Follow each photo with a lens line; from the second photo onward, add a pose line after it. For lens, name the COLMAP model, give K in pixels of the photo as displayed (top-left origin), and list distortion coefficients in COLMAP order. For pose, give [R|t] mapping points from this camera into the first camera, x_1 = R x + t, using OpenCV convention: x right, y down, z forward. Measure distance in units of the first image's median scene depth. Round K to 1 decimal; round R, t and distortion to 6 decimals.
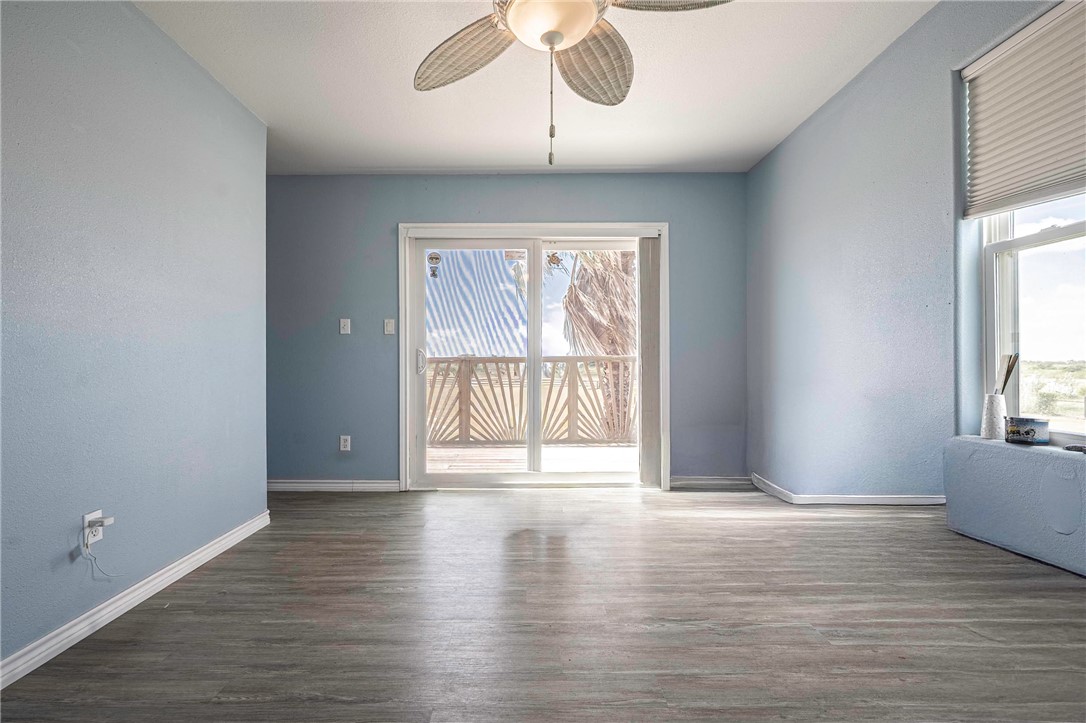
lens RADIAL K [[471.9, 0, 540.0], [0, 471.9, 359.0], [0, 0, 1]] dist [-0.001396, -0.000005]
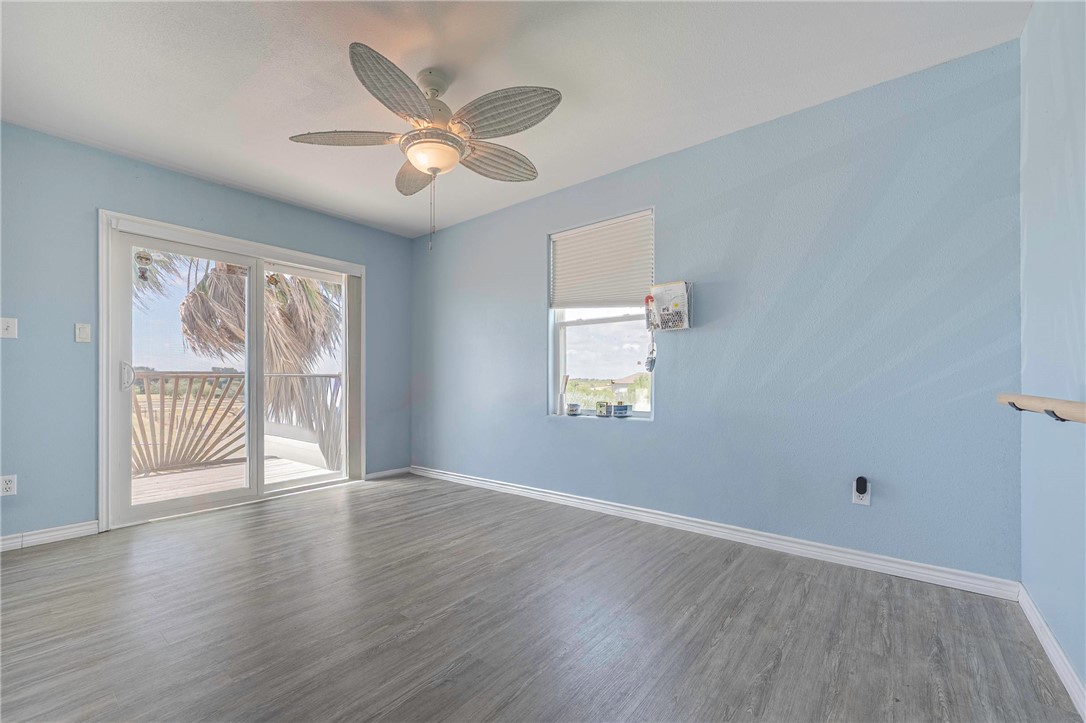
lens RADIAL K [[437.0, 0, 540.0], [0, 437.0, 371.1], [0, 0, 1]] dist [-0.000688, 0.000067]
pose [[0.611638, 0.017881, 0.790936, -0.433493], [-0.006885, 0.999827, -0.017280, 0.005040], [-0.791108, 0.005124, 0.611655, -0.079798]]
